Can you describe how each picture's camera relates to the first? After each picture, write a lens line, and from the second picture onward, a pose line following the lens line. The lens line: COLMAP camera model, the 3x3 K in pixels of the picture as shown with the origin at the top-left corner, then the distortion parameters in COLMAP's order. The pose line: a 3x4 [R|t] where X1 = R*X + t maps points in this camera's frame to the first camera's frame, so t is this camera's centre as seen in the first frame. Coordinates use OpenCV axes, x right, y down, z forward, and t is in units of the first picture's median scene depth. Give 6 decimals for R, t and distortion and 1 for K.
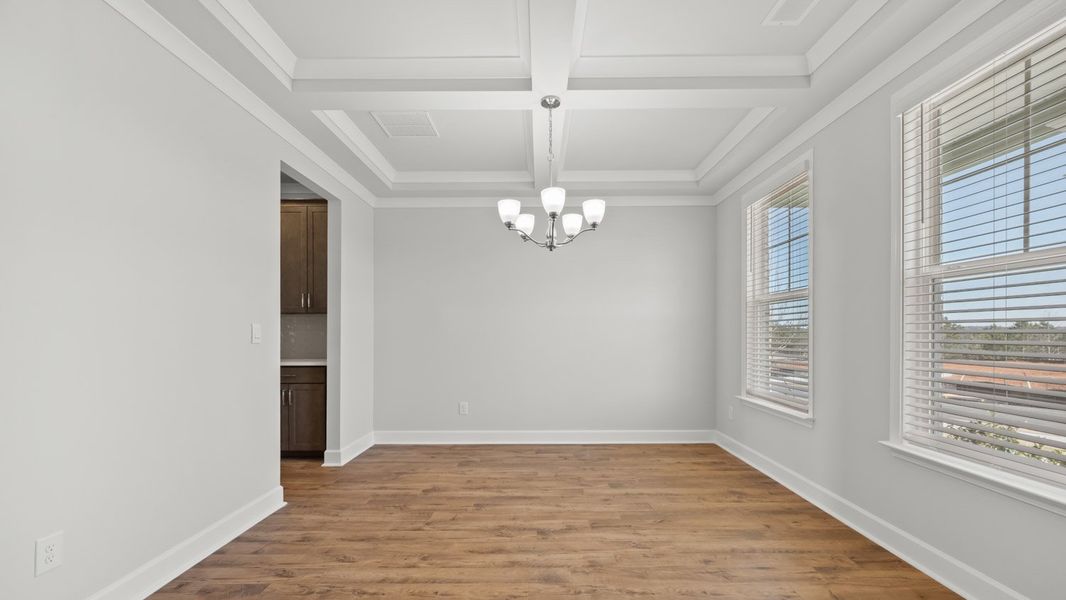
lens RADIAL K [[422.6, 0, 532.8], [0, 422.6, 330.7], [0, 0, 1]] dist [0.000563, -0.000288]
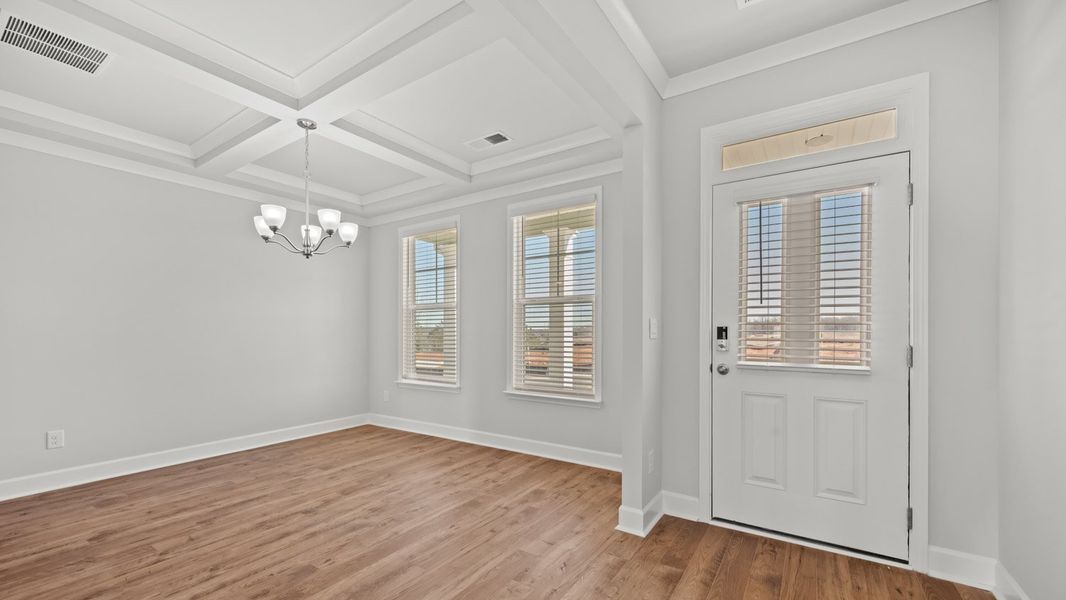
lens RADIAL K [[422.6, 0, 532.8], [0, 422.6, 330.7], [0, 0, 1]] dist [0.000563, -0.000288]
pose [[0.551275, 0.005230, 0.834307, -0.572075], [-0.003903, 0.999986, -0.003689, 0.002276], [-0.834314, -0.001222, 0.551288, -0.106973]]
